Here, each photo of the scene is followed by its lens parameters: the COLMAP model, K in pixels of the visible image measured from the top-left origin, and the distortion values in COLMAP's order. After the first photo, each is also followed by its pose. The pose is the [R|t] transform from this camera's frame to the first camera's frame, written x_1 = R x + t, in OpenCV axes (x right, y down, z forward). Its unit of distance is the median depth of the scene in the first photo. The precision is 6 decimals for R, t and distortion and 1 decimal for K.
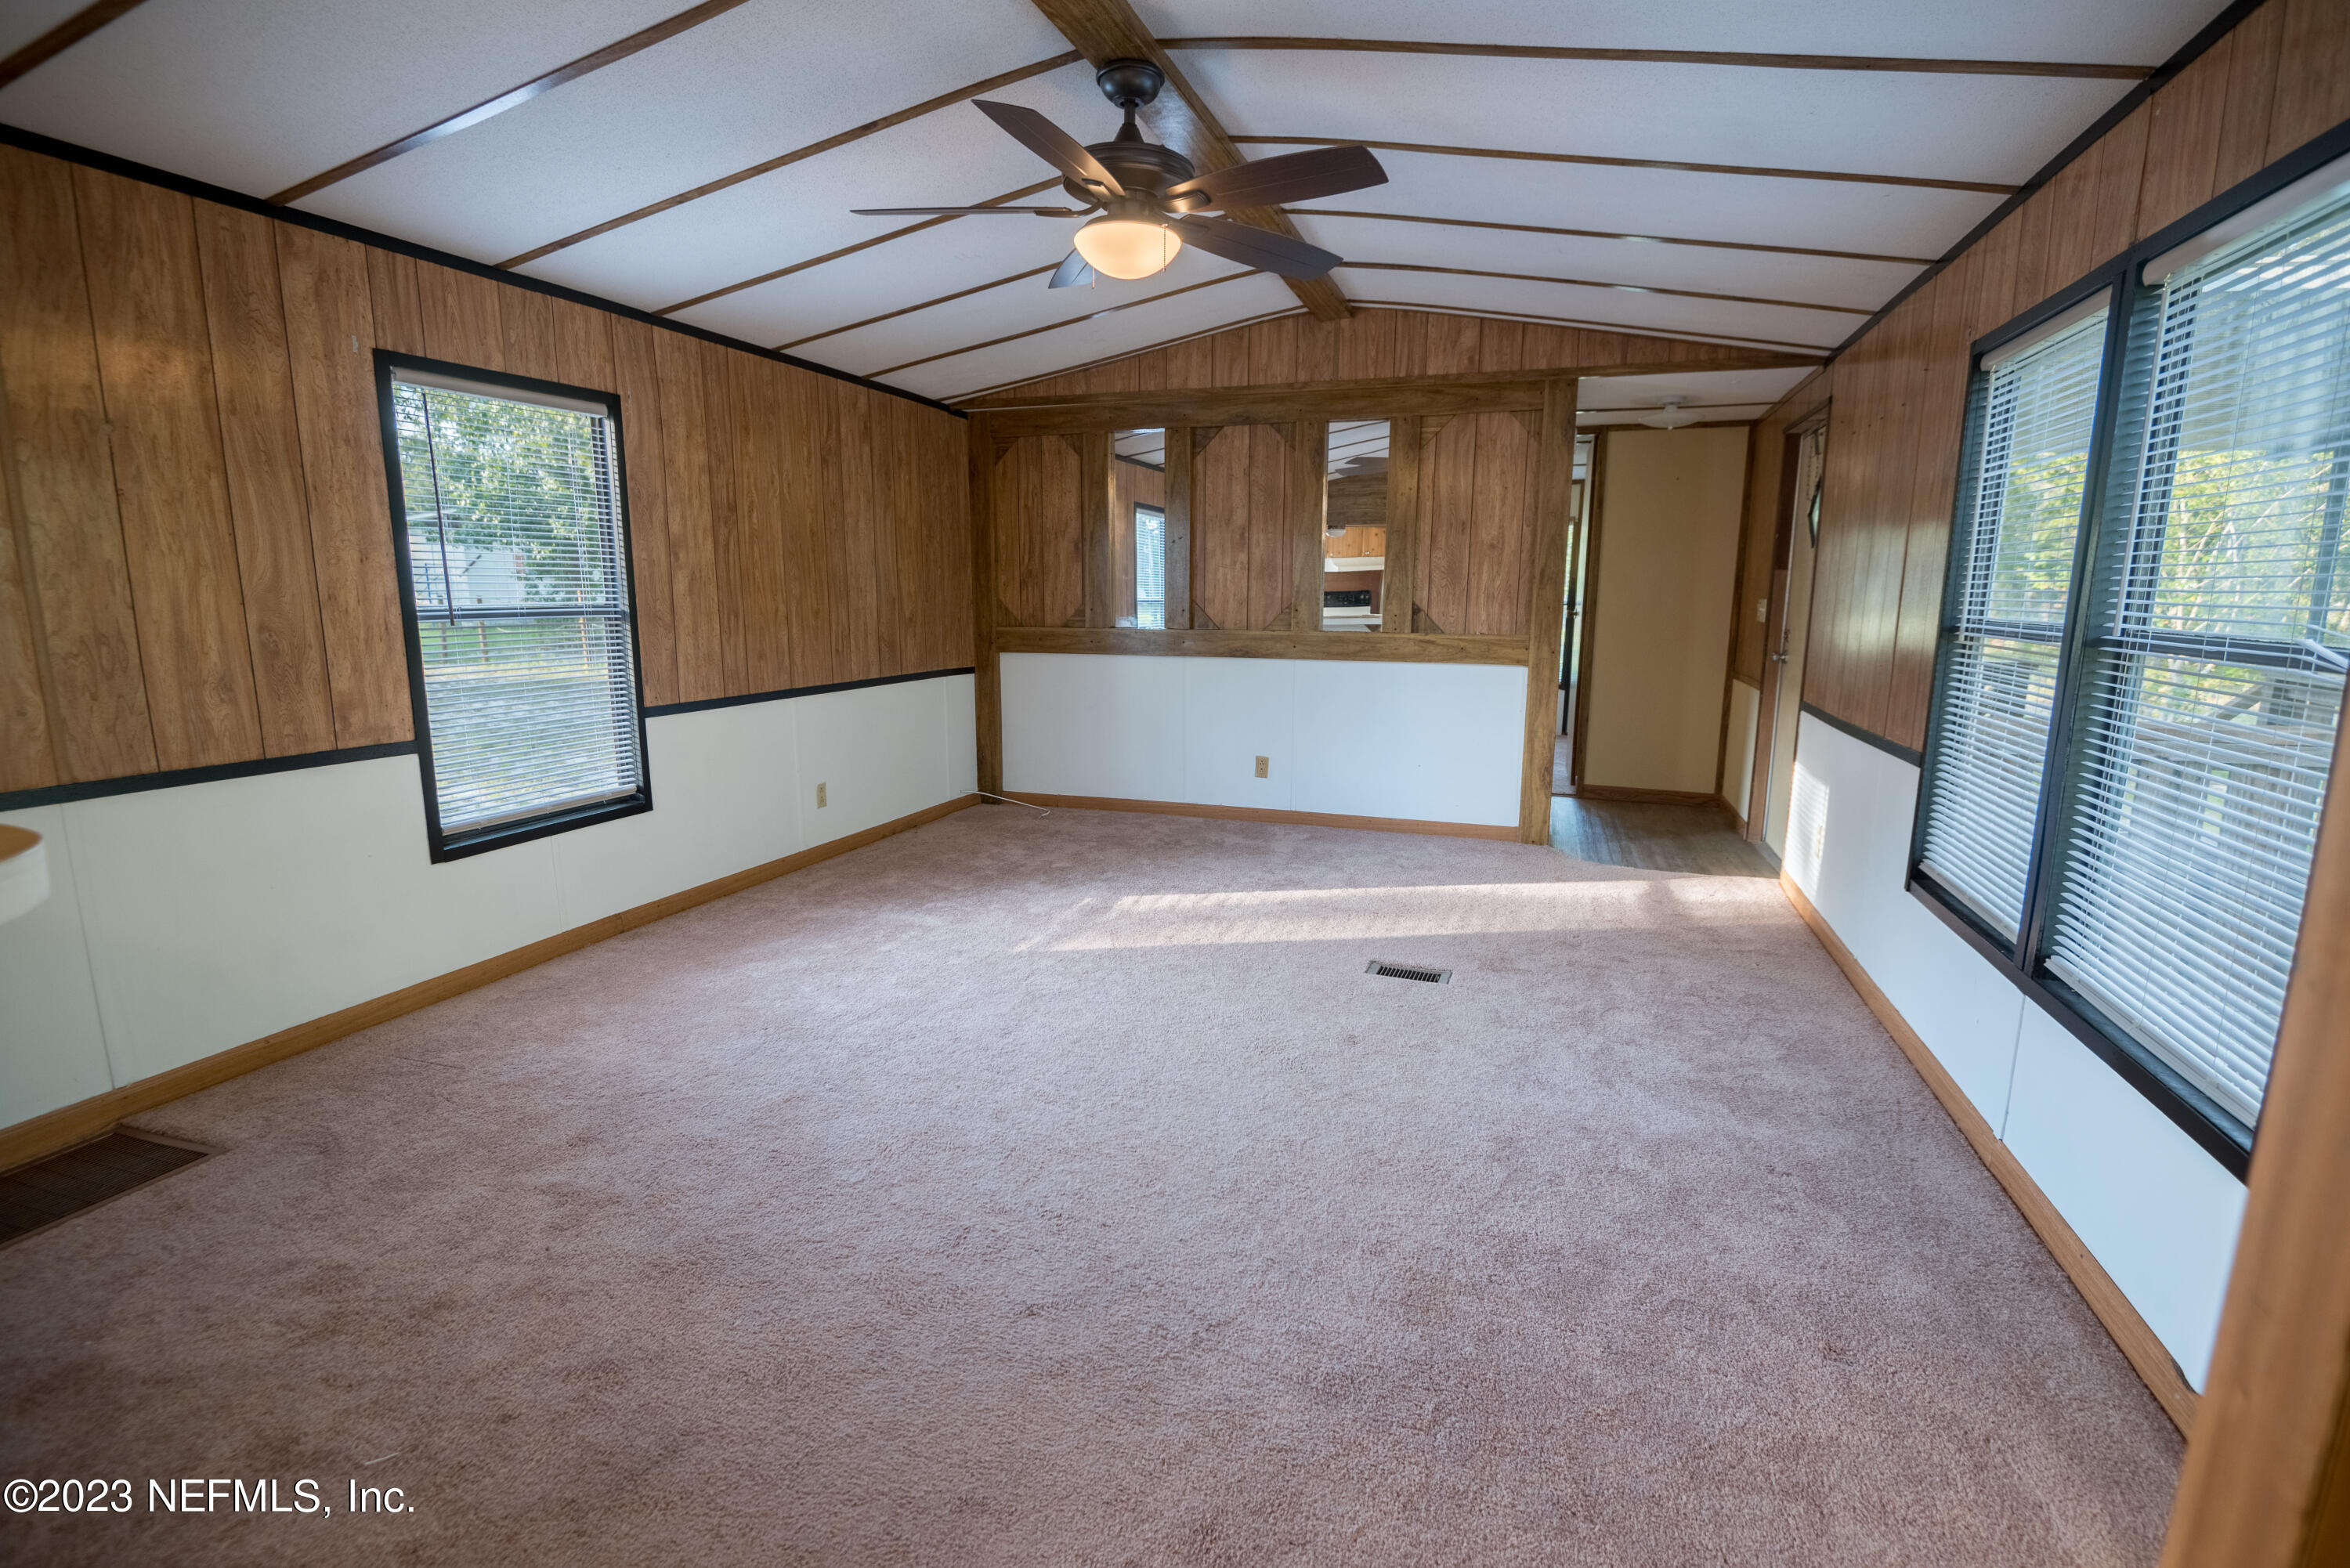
lens RADIAL K [[1088.1, 0, 1179.8], [0, 1088.1, 789.6], [0, 0, 1]] dist [-0.005732, -0.011889]
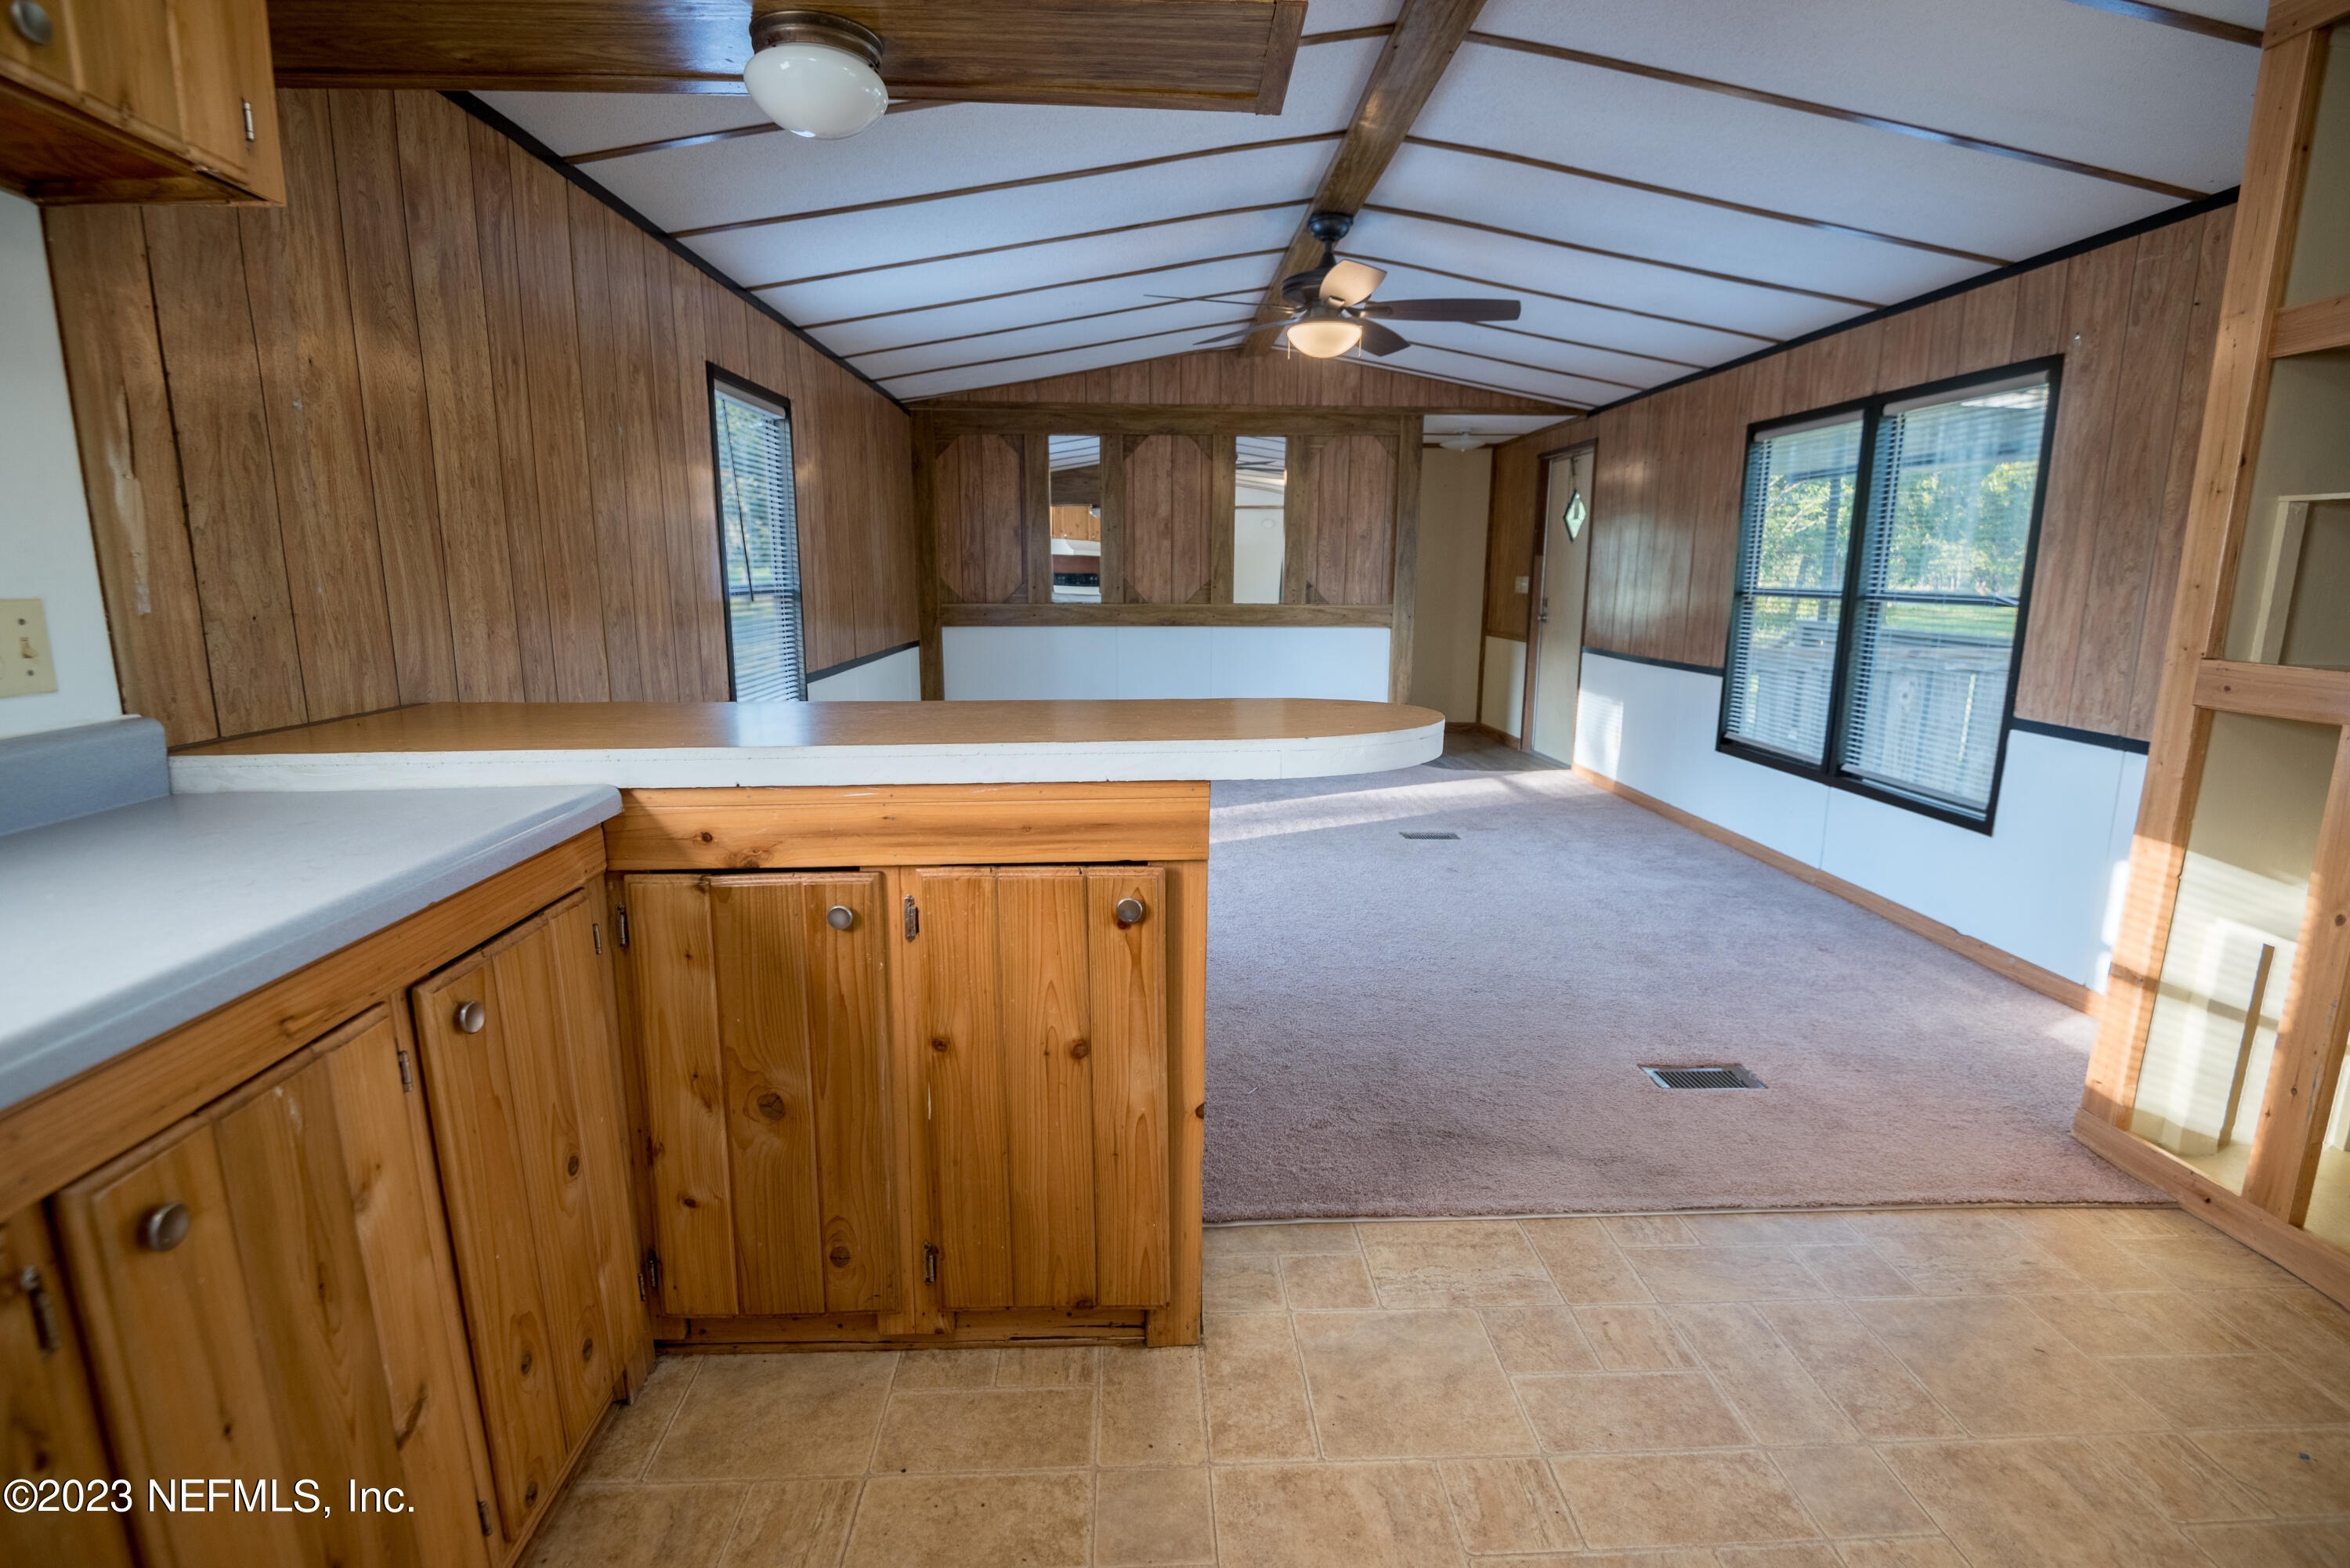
lens RADIAL K [[1093.9, 0, 1168.9], [0, 1093.9, 788.9], [0, 0, 1]] dist [-0.003216, -0.013356]
pose [[0.933433, -0.070931, 0.351669, -0.416104], [0.065150, 0.997475, 0.028260, 0.027720], [-0.352786, -0.003468, 0.935698, -0.157649]]
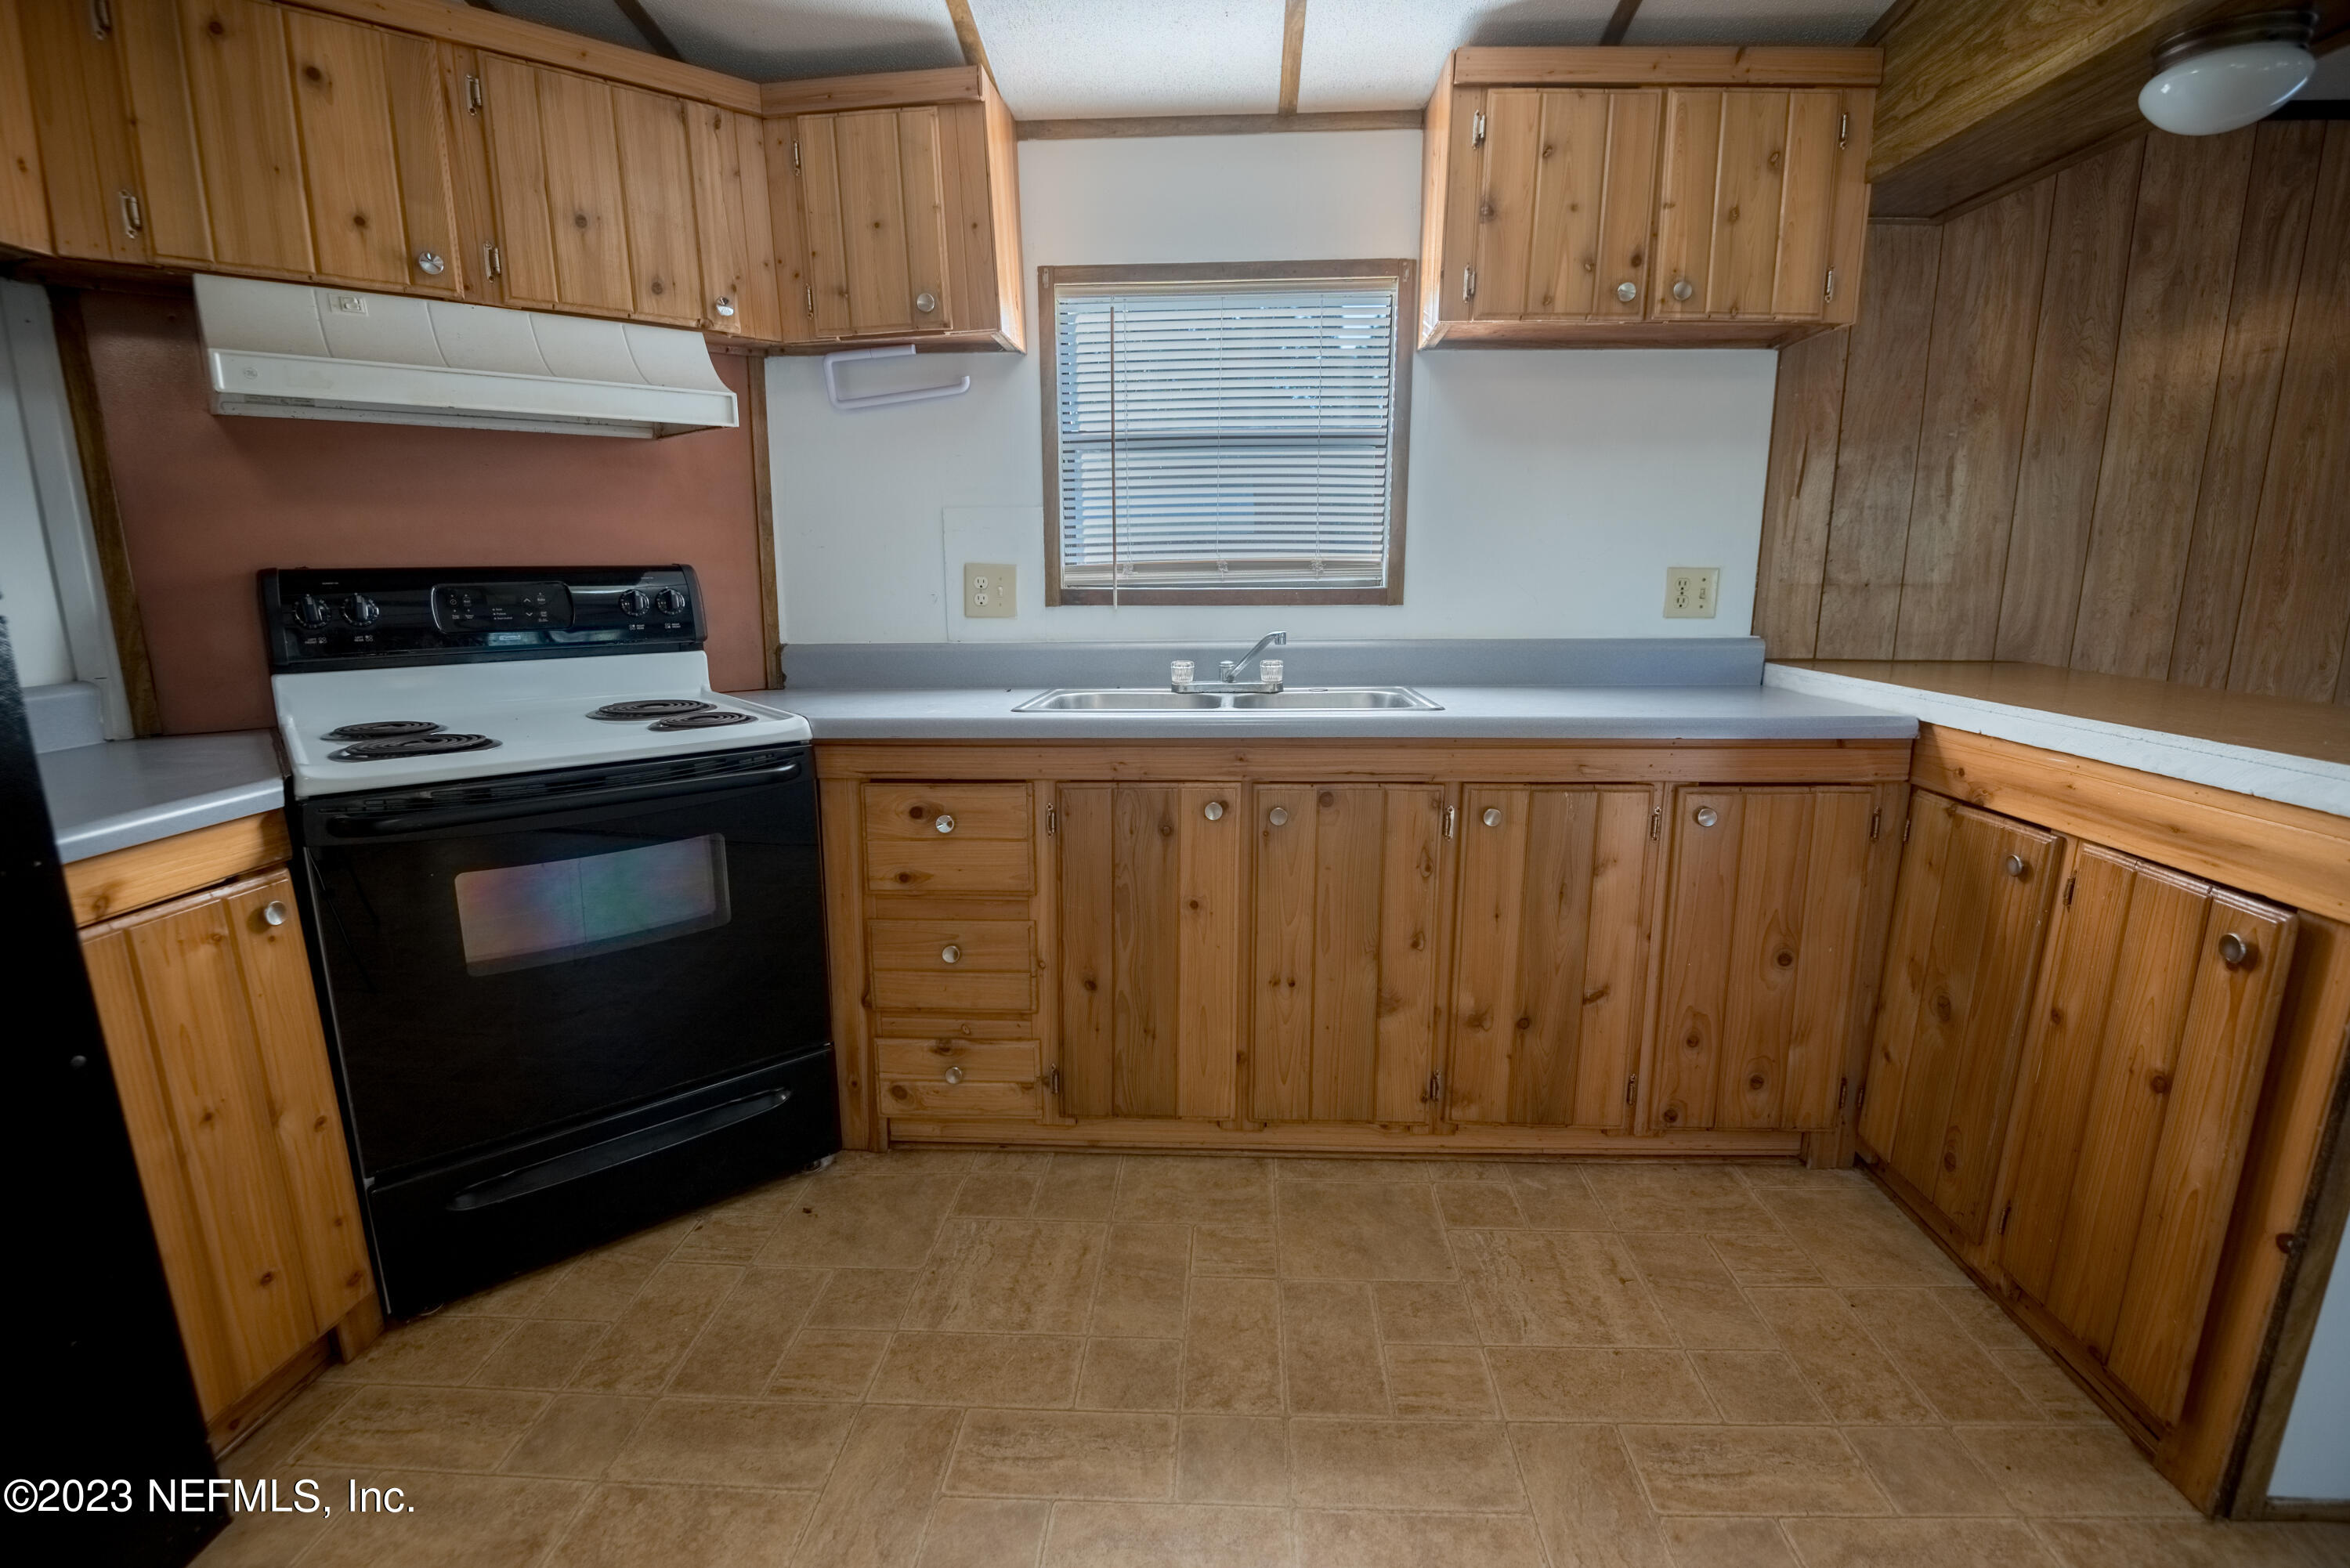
lens RADIAL K [[1088.1, 0, 1179.8], [0, 1088.1, 789.6], [0, 0, 1]] dist [-0.005732, -0.011889]
pose [[0.274447, 0.193873, -0.941856, -0.159817], [-0.167896, 0.974081, 0.151583, 0.036025], [0.946831, 0.116532, 0.299884, -0.187322]]
